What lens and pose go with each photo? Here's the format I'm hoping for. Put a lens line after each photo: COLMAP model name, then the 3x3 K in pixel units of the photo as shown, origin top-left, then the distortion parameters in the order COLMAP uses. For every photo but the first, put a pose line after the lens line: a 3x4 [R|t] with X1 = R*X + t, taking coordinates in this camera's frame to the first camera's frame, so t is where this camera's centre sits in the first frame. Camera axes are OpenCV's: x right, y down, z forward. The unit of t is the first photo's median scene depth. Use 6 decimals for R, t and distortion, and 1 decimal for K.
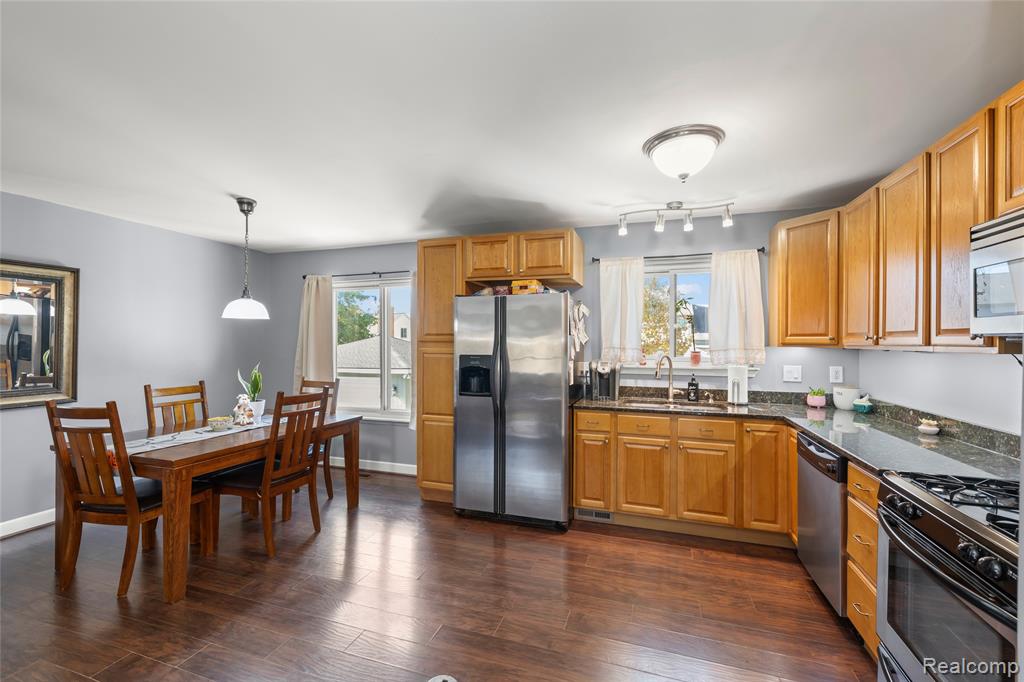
lens RADIAL K [[431.3, 0, 513.2], [0, 431.3, 341.7], [0, 0, 1]] dist [0.002833, -0.001080]
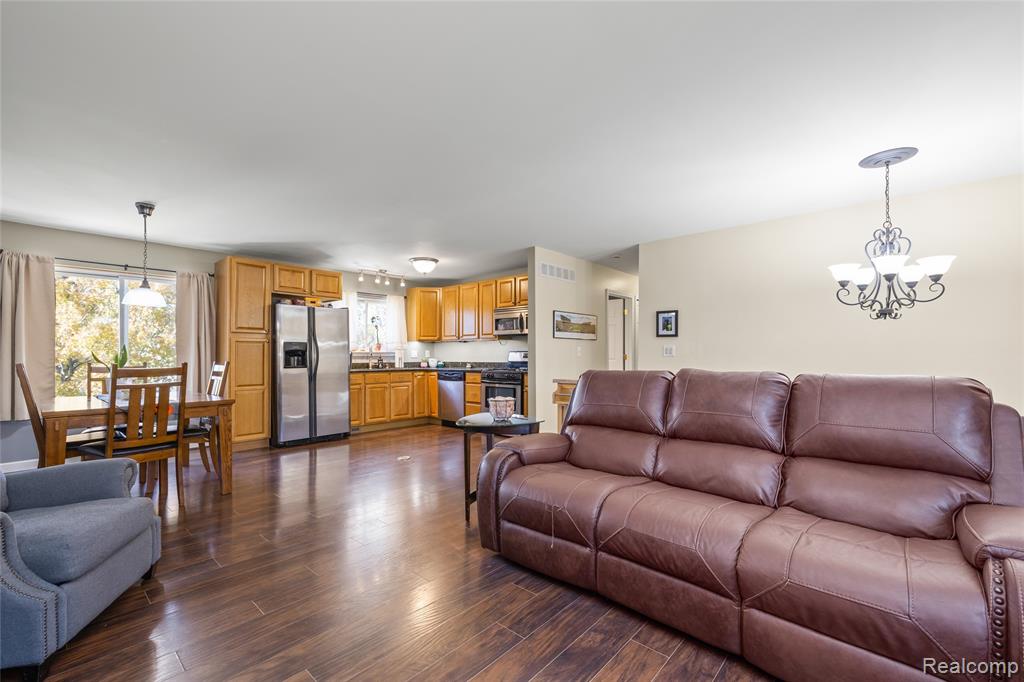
lens RADIAL K [[431.3, 0, 512.2], [0, 431.3, 347.5], [0, 0, 1]] dist [0.002833, -0.001080]
pose [[0.394208, 0.013467, 0.918923, -1.267330], [0.006015, 0.999833, -0.017233, 0.085014], [-0.919002, 0.012320, 0.394061, -0.368244]]
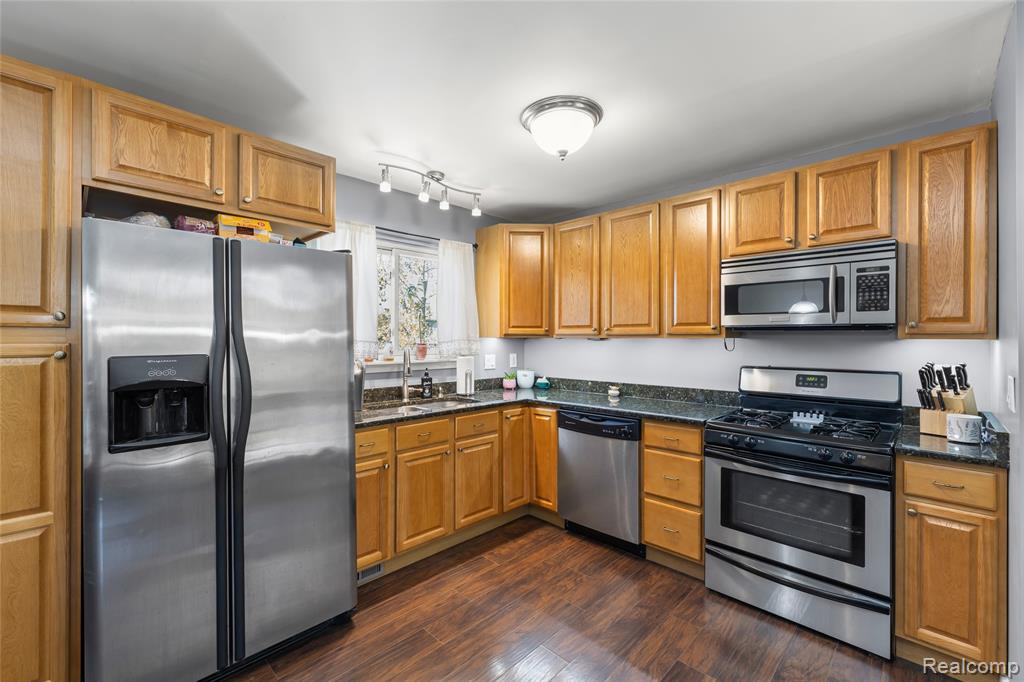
lens RADIAL K [[431.3, 0, 512.0], [0, 431.3, 337.9], [0, 0, 1]] dist [0.002833, -0.001080]
pose [[0.436898, -0.000670, 0.899511, -0.347094], [0.001487, 0.999999, 0.000022, 0.012504], [-0.899510, 0.001328, 0.436898, 0.480916]]
